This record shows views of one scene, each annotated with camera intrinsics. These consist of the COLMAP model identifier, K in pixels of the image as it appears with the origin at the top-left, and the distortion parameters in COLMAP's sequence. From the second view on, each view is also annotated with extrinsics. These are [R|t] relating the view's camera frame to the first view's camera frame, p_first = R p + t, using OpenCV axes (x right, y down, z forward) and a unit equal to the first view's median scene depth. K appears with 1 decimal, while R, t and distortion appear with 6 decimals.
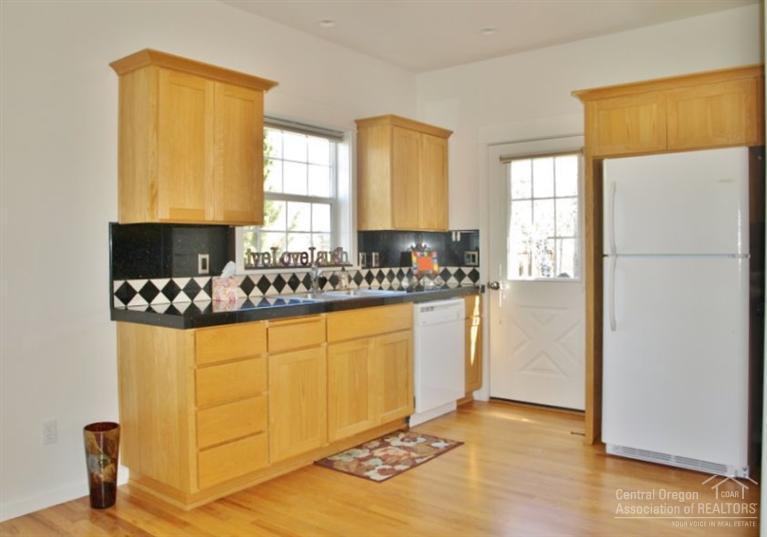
lens RADIAL K [[615.9, 0, 386.1], [0, 615.9, 268.6], [0, 0, 1]] dist [-0.056643, 0.004501]
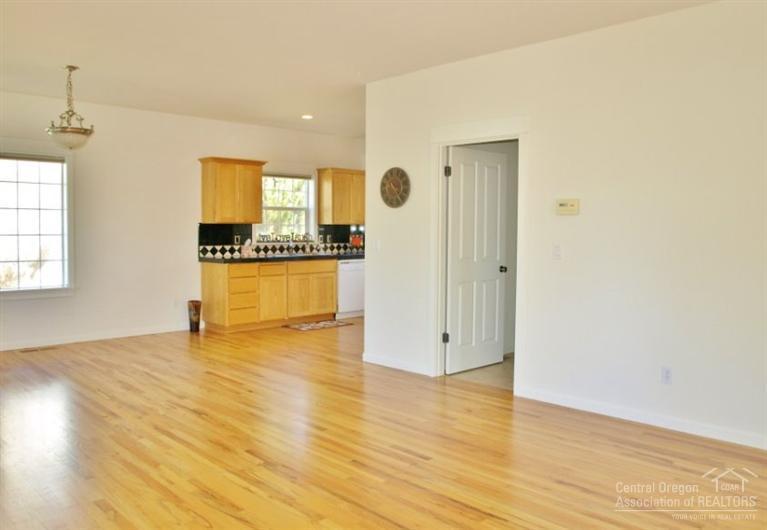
lens RADIAL K [[615.9, 0, 378.2], [0, 615.9, 264.5], [0, 0, 1]] dist [-0.056643, 0.004501]
pose [[0.986727, 0.011788, -0.161961, 0.606897], [-0.008412, 0.999733, 0.021518, 0.030978], [0.162172, -0.019870, 0.986562, -1.212060]]
